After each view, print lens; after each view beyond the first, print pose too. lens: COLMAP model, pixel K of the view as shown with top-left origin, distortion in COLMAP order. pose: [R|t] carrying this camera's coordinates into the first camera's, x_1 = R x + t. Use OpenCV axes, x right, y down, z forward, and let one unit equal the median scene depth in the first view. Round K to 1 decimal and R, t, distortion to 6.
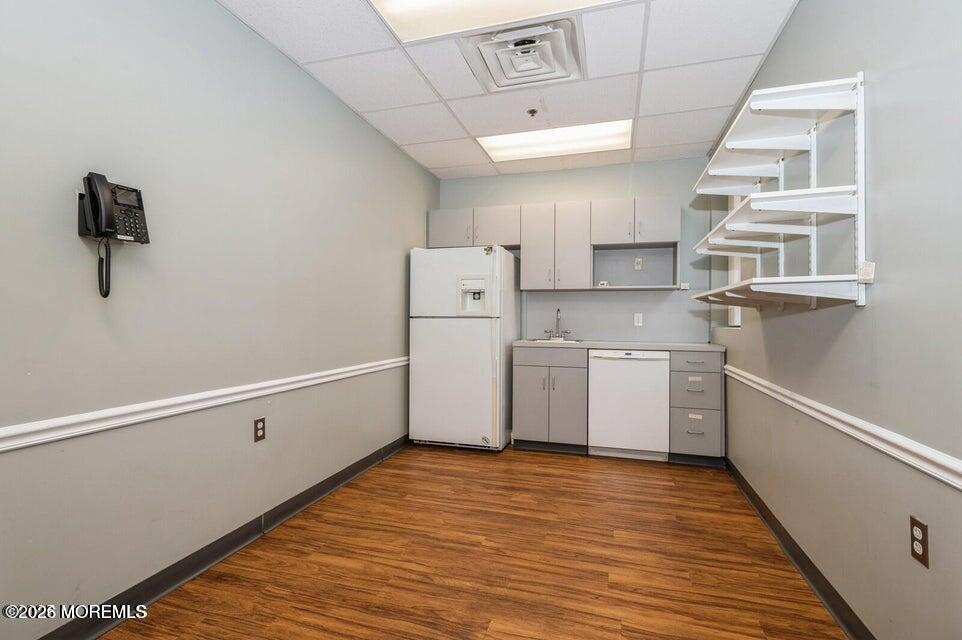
lens RADIAL K [[459.9, 0, 490.6], [0, 459.9, 317.9], [0, 0, 1]] dist [-0.003094, -0.004047]
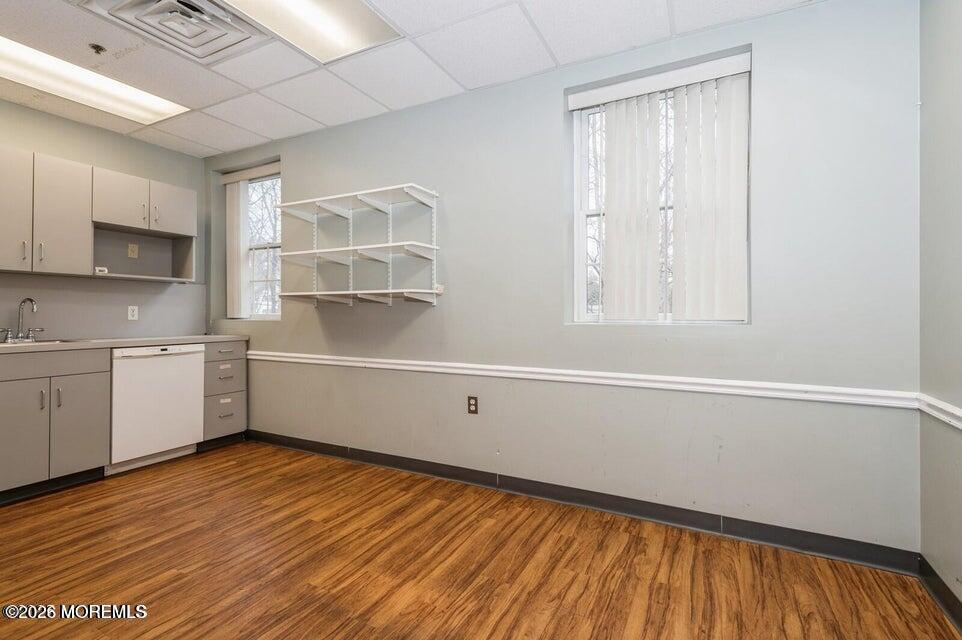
lens RADIAL K [[459.9, 0, 490.8], [0, 459.9, 314.0], [0, 0, 1]] dist [-0.003094, -0.004047]
pose [[0.149411, -0.010187, 0.988723, -0.590369], [-0.000445, 0.999946, 0.010370, -0.005300], [-0.988775, -0.001990, 0.149398, 0.225517]]
